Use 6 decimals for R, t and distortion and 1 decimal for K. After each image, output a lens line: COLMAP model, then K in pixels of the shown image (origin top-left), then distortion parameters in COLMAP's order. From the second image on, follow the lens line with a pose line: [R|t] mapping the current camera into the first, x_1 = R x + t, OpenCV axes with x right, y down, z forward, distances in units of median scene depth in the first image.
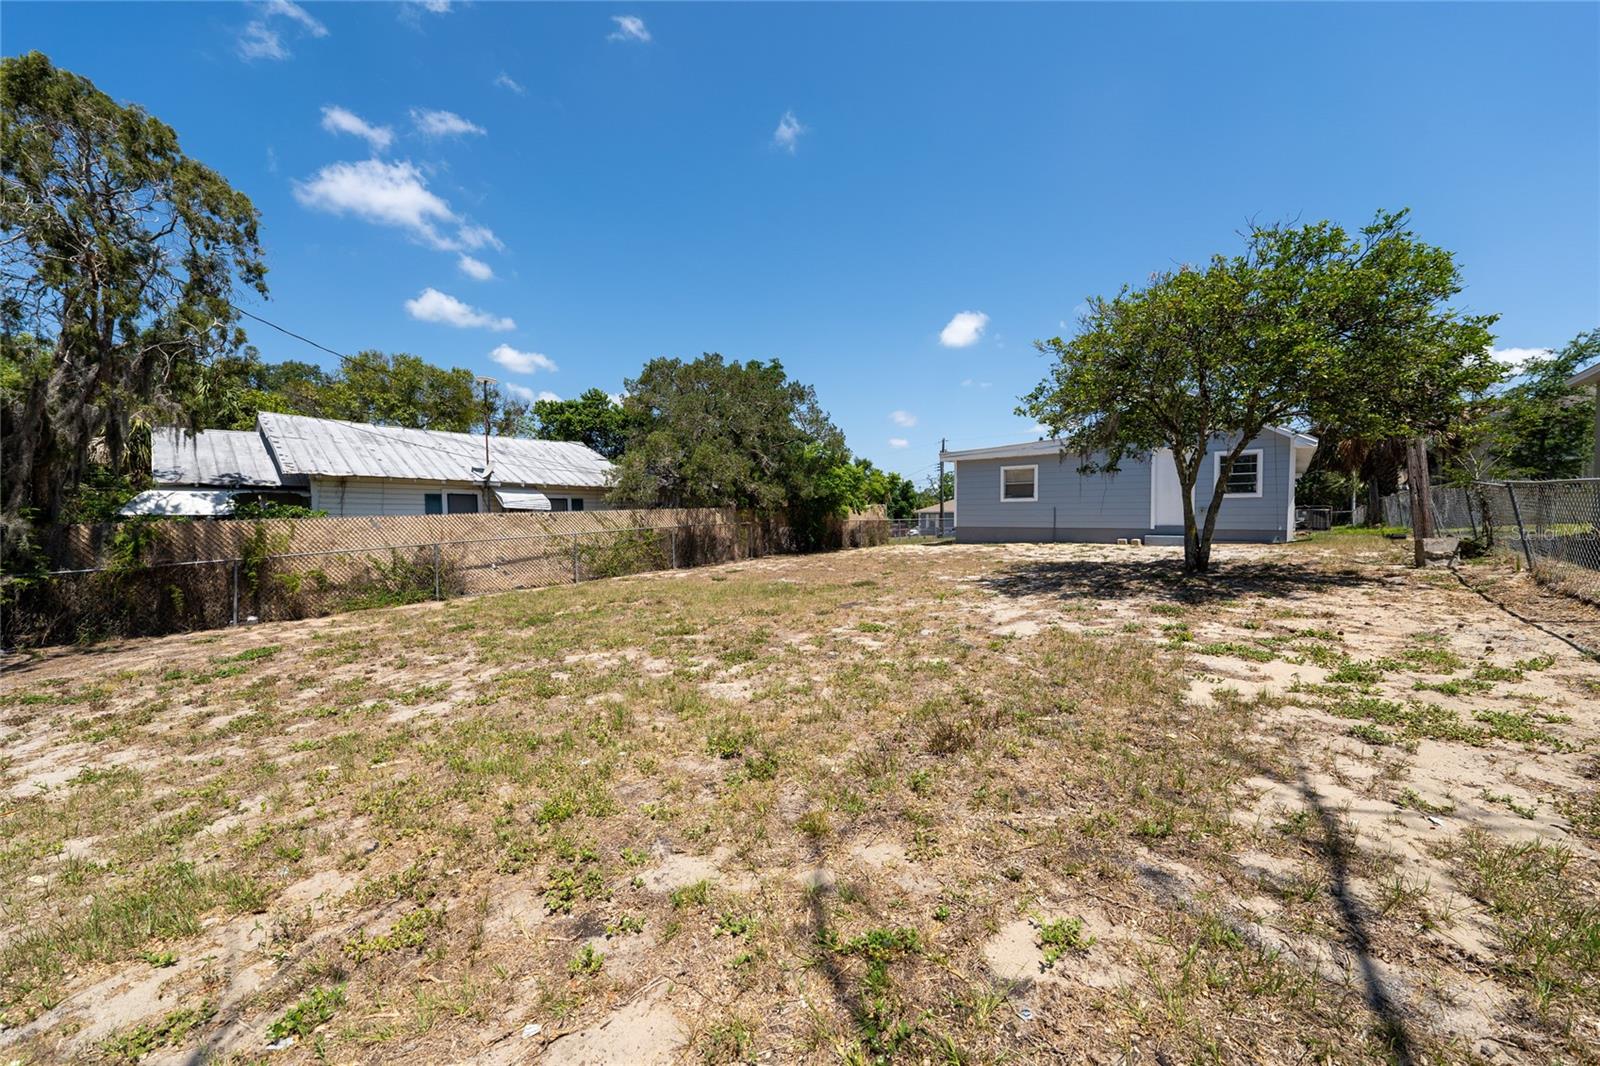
lens RADIAL K [[558.6, 0, 803.0], [0, 558.6, 528.1], [0, 0, 1]] dist [-0.002758, -0.000235]
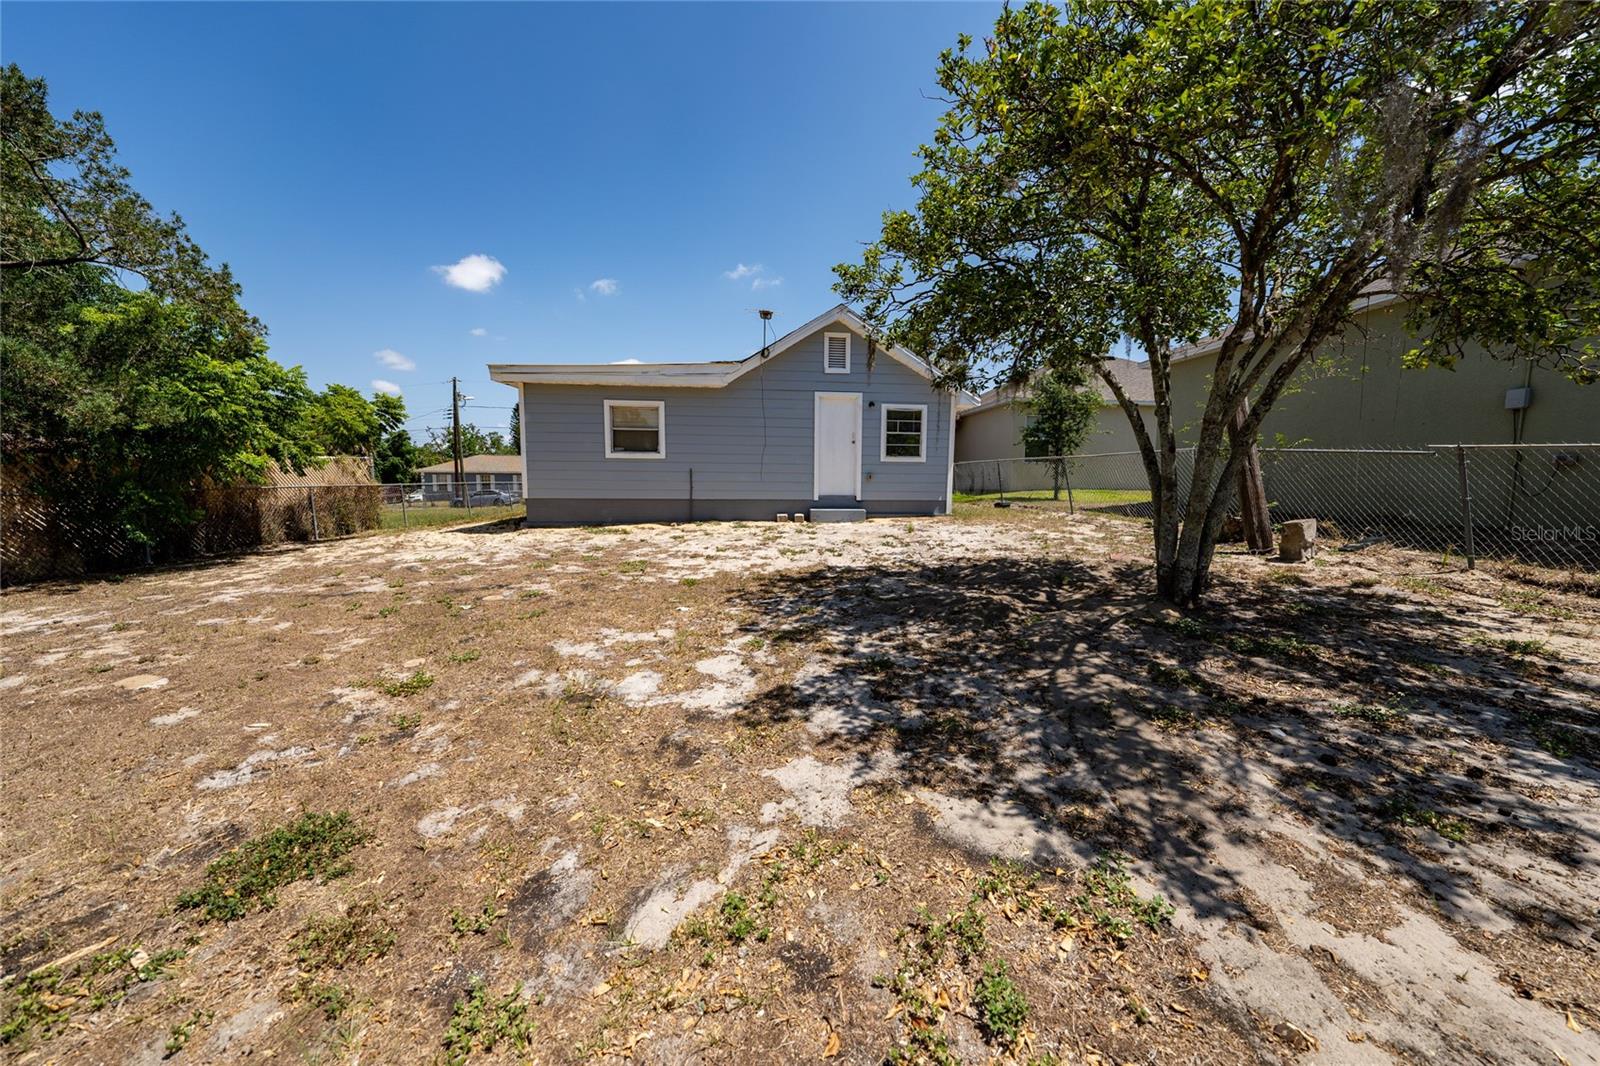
lens RADIAL K [[558.6, 0, 812.0], [0, 558.6, 536.7], [0, 0, 1]] dist [-0.002758, -0.000235]
pose [[0.683763, -0.065371, 0.726770, 0.052253], [0.004974, 0.996374, 0.084941, -0.010771], [-0.729687, -0.054464, 0.681609, 0.384888]]
